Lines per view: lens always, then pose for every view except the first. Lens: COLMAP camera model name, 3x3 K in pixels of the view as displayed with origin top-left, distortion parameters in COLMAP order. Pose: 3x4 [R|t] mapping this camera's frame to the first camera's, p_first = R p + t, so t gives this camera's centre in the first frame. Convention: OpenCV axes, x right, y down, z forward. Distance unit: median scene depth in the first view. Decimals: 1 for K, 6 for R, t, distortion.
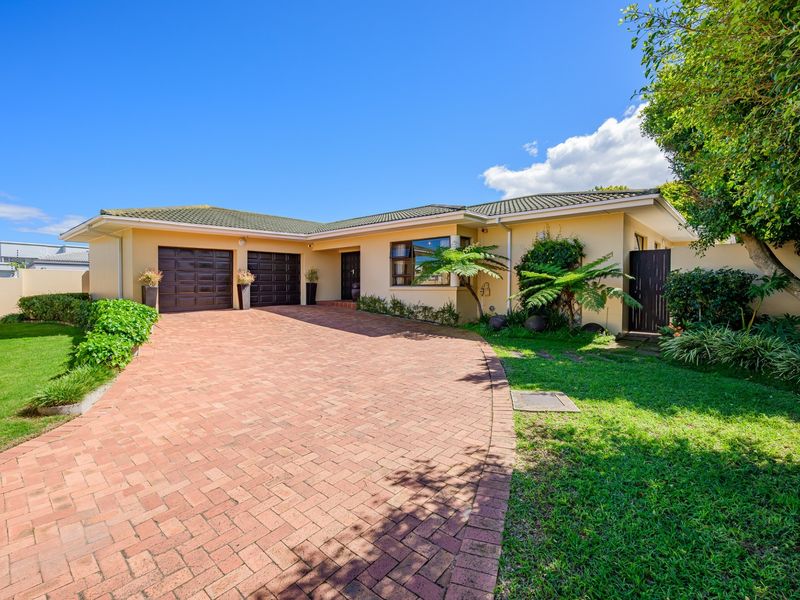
lens RADIAL K [[396.4, 0, 403.2], [0, 396.4, 299.4], [0, 0, 1]] dist [-0.001280, 0.000391]
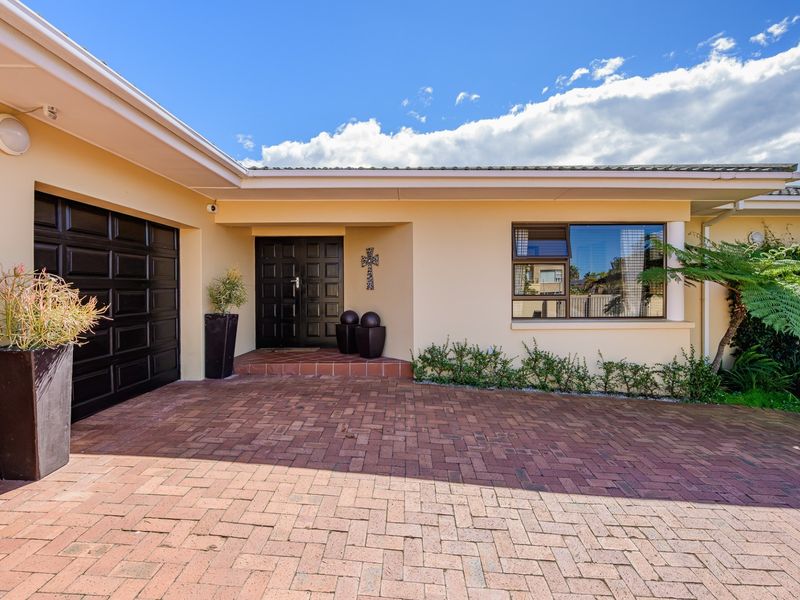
lens RADIAL K [[396.4, 0, 403.2], [0, 396.4, 299.4], [0, 0, 1]] dist [-0.001280, 0.000391]
pose [[0.716182, -0.016329, 0.697723, -0.389200], [0.025115, 0.999682, -0.002384, -0.054249], [-0.697462, 0.019231, 0.716364, 0.695739]]
